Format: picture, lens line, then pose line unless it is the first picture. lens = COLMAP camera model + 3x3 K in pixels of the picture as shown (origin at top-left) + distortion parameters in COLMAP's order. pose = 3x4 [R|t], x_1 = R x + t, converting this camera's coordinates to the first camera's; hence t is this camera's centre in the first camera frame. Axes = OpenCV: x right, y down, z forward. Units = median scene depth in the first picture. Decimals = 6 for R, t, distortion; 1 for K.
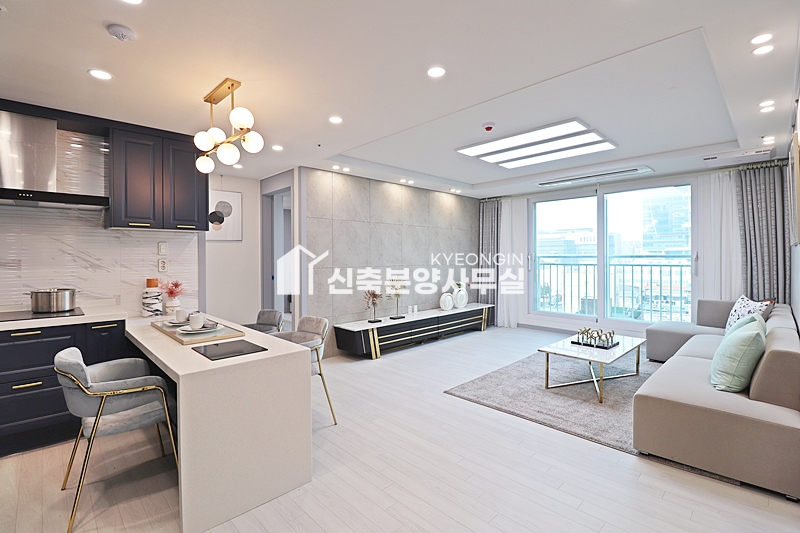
lens RADIAL K [[362.3, 0, 399.4], [0, 362.3, 259.5], [0, 0, 1]] dist [-0.001203, -0.012522]
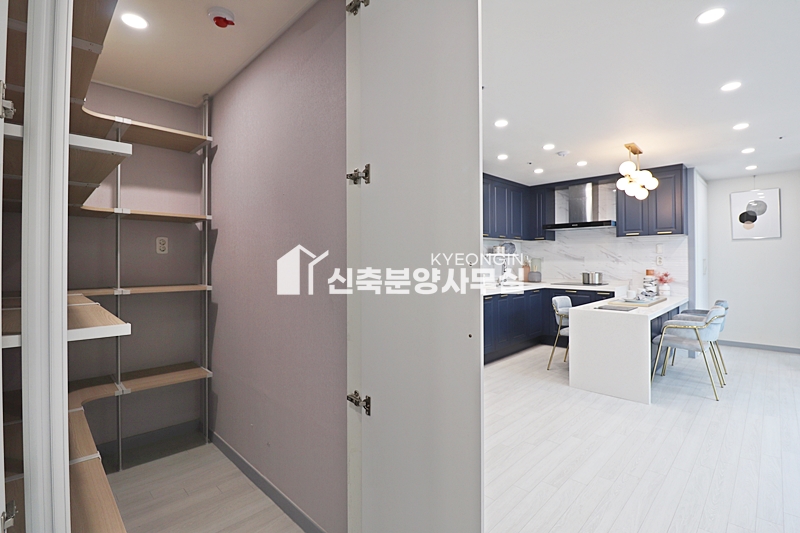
lens RADIAL K [[371.7, 0, 398.6], [0, 371.7, 259.2], [0, 0, 1]] dist [-0.000234, -0.013000]
pose [[-0.001979, 0.002741, -0.999994, 0.615439], [-0.005222, 0.999983, 0.002751, 0.009366], [0.999984, 0.005228, -0.001965, -0.010511]]
